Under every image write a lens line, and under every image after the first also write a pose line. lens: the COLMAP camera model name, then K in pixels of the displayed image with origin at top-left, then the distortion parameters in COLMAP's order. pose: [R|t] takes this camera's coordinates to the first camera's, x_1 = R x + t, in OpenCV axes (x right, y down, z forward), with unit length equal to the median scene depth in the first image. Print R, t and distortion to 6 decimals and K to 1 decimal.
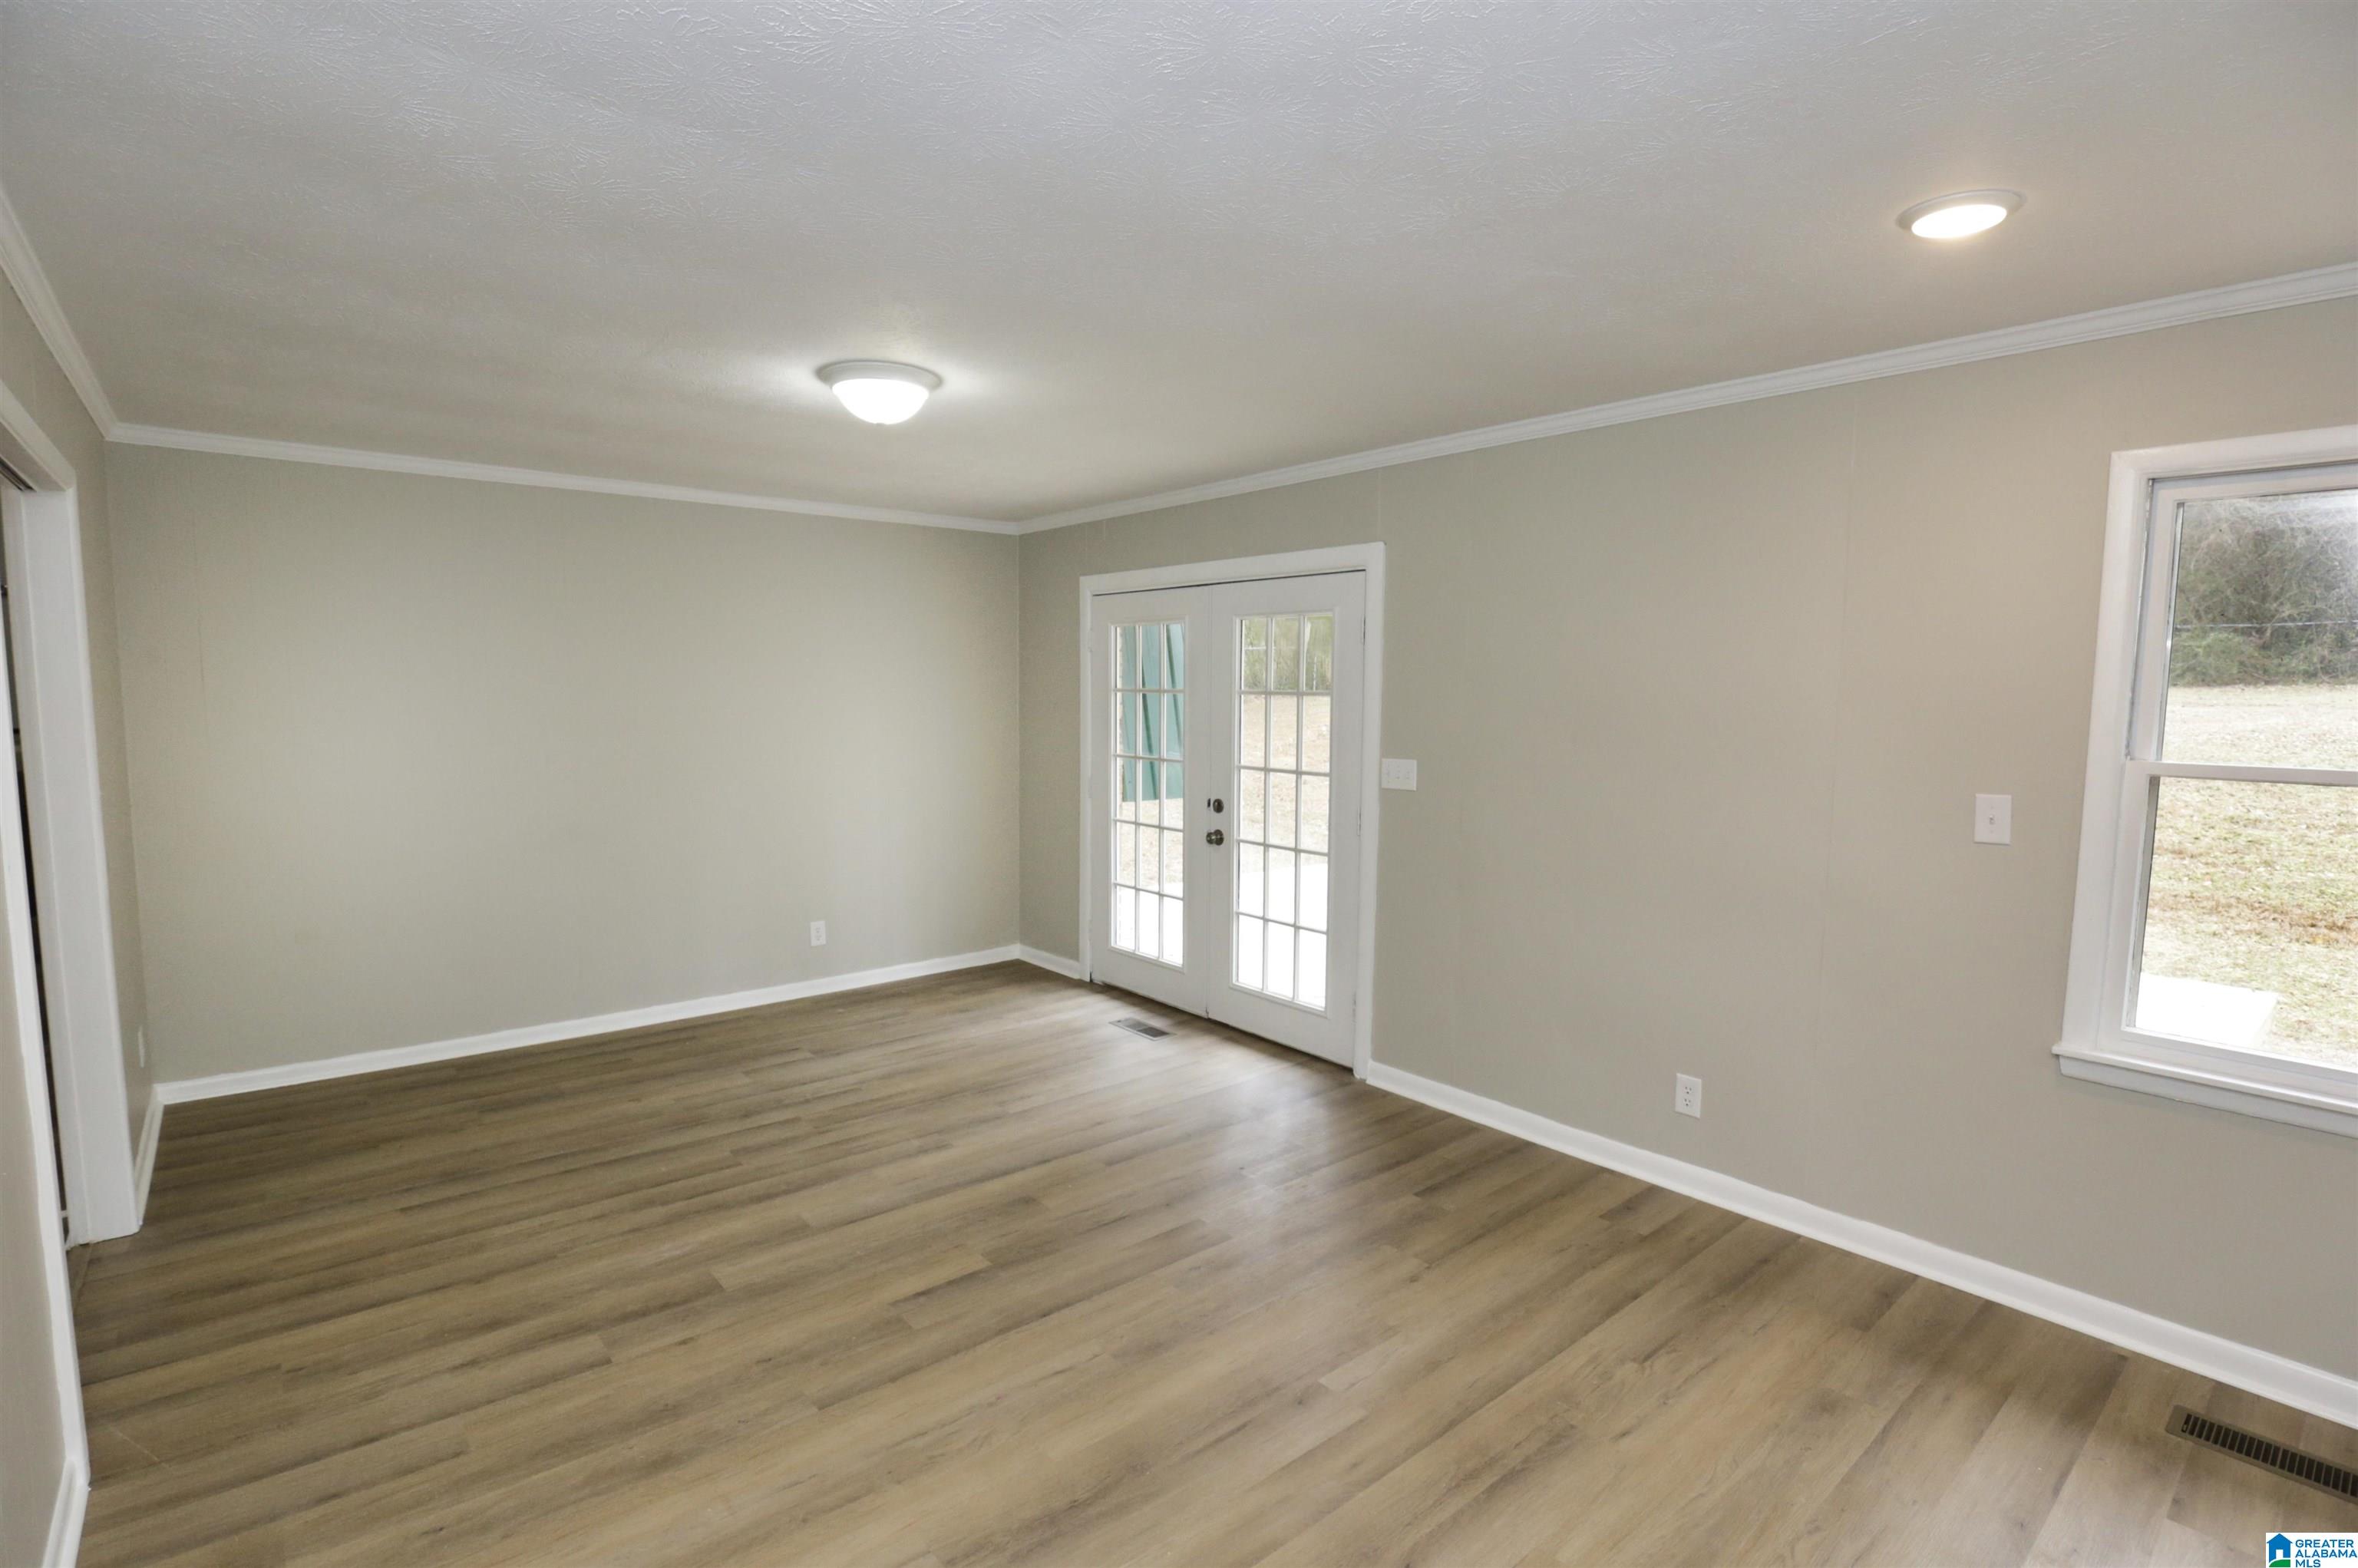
lens RADIAL K [[1091.8, 0, 1178.1], [0, 1091.8, 789.2], [0, 0, 1]] dist [-0.027469, 0.001252]
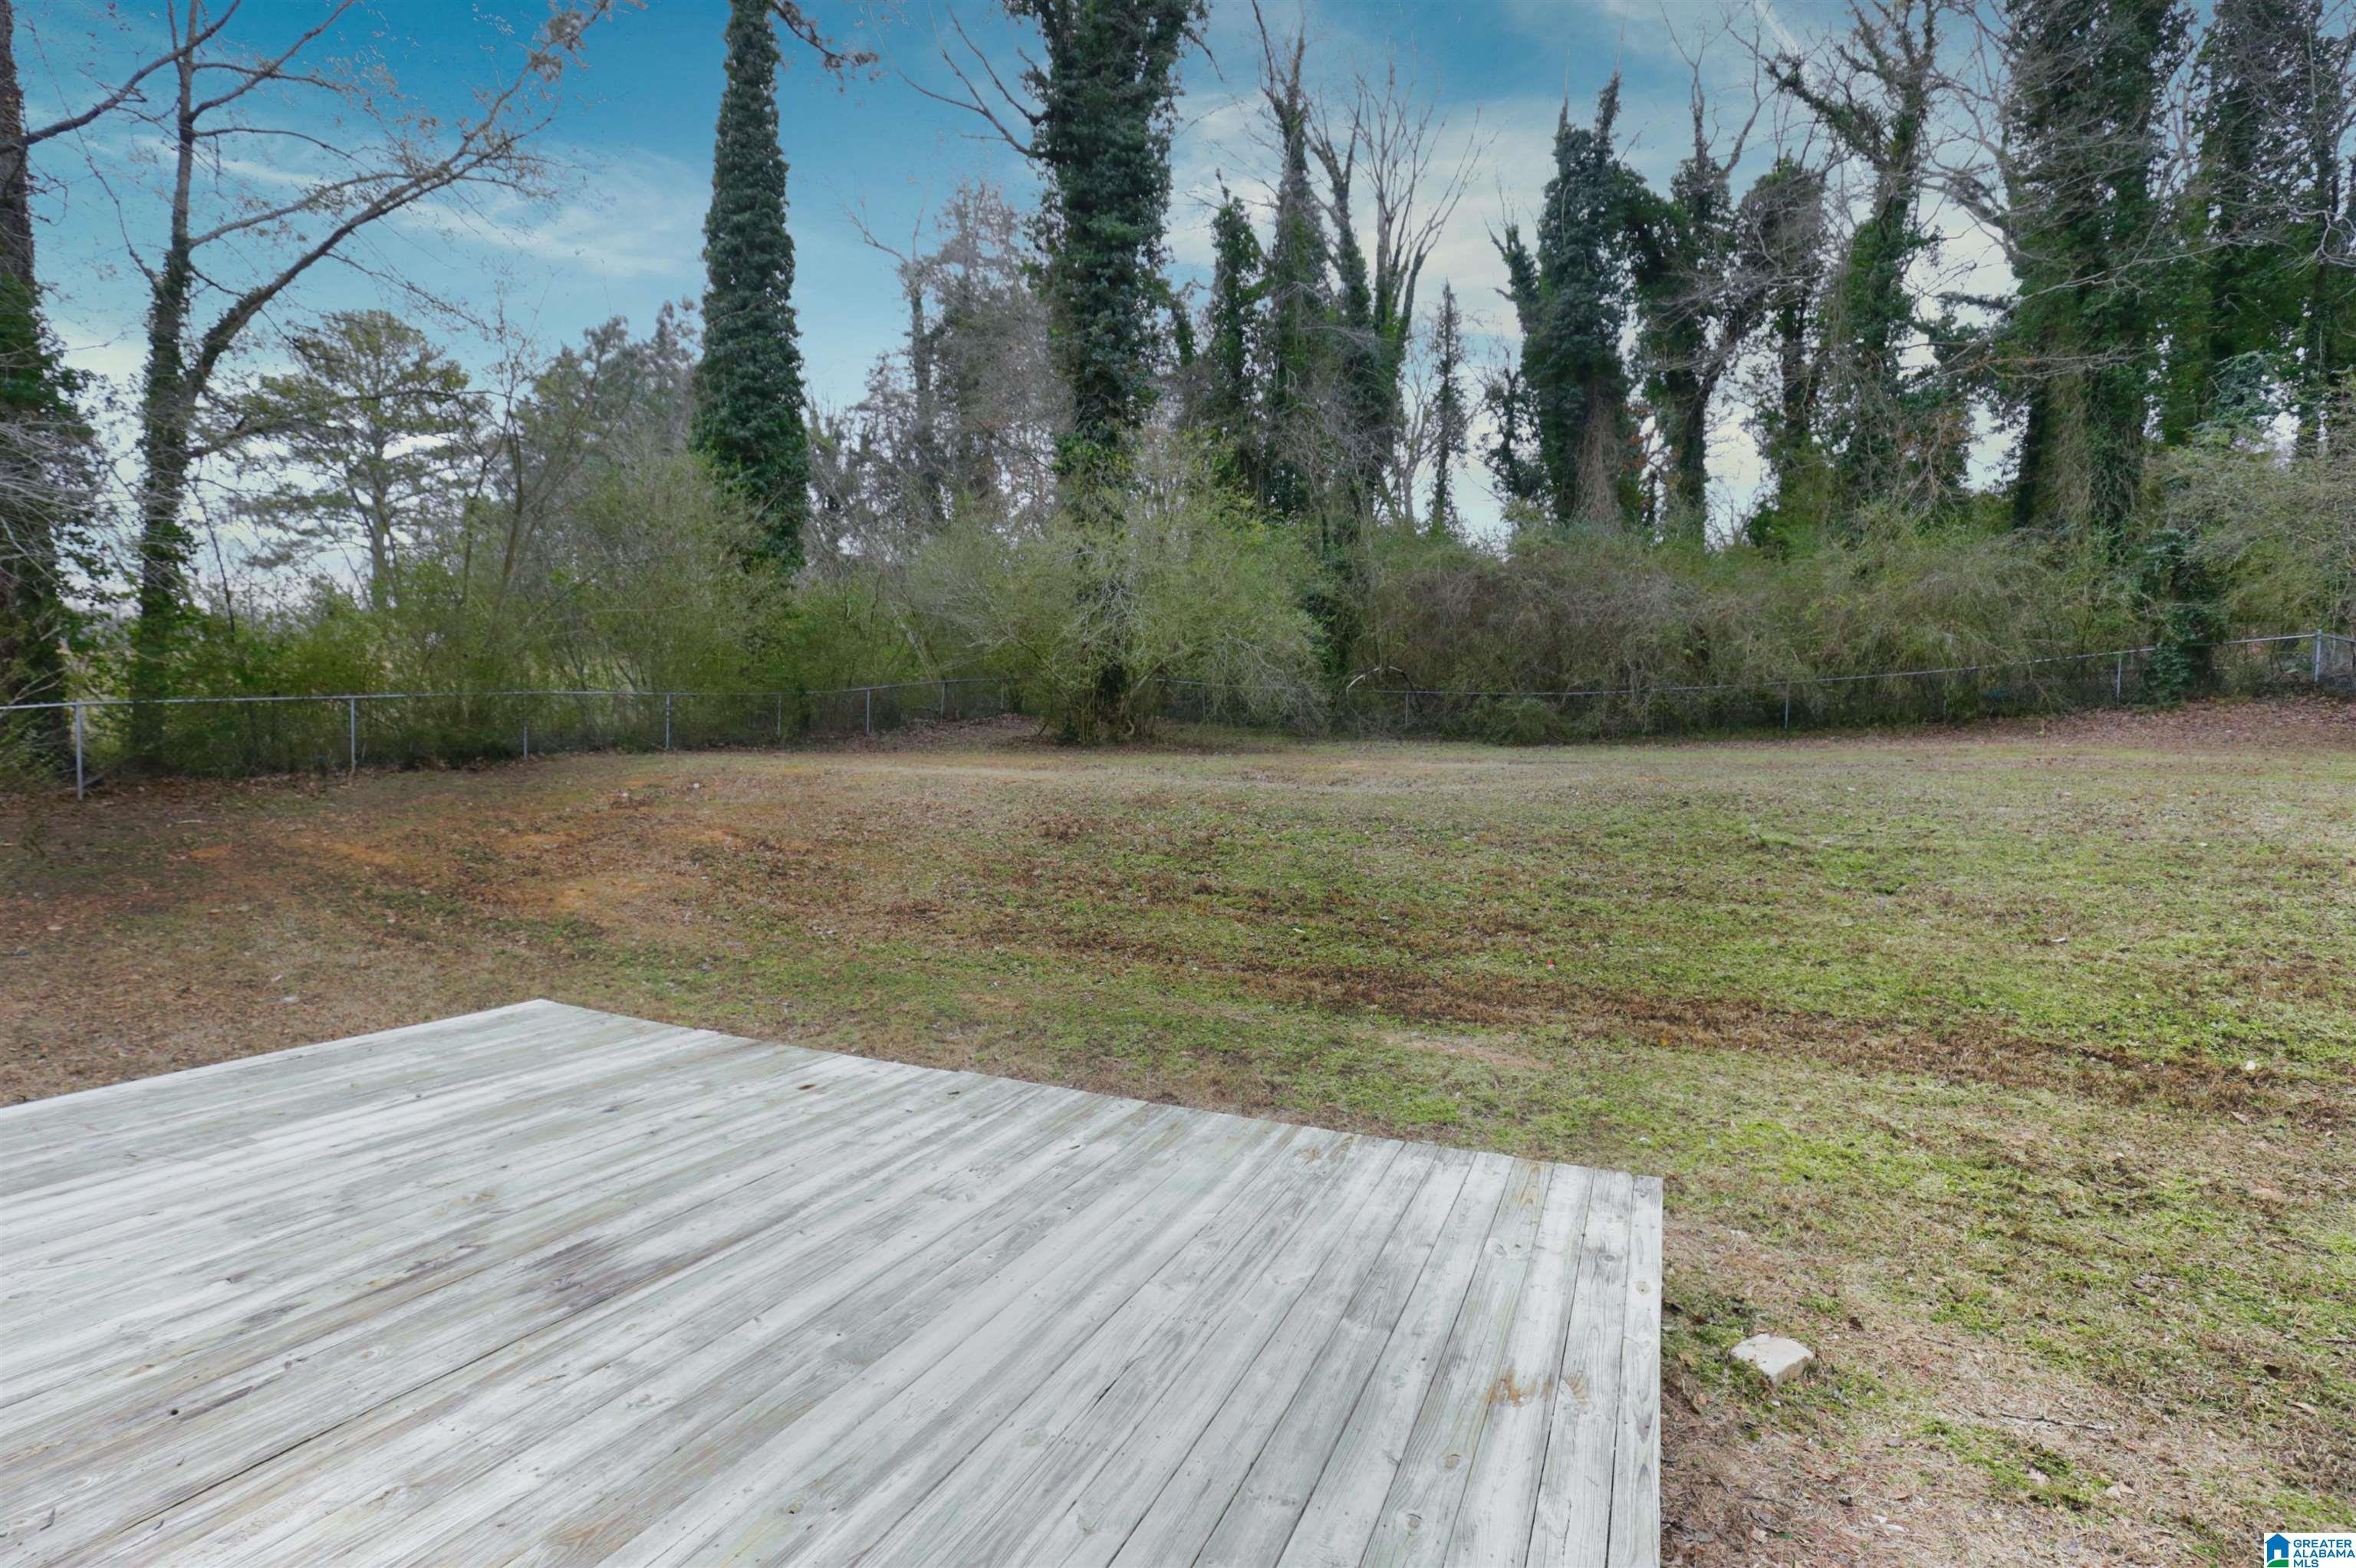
lens RADIAL K [[1090.8, 0, 1177.2], [0, 1090.8, 779.4], [0, 0, 1]] dist [-0.027469, 0.001252]
pose [[0.895089, -0.007359, 0.445827, 0.294834], [0.035839, 0.997816, -0.055484, -0.024965], [-0.444445, 0.065641, 0.893398, 0.327390]]
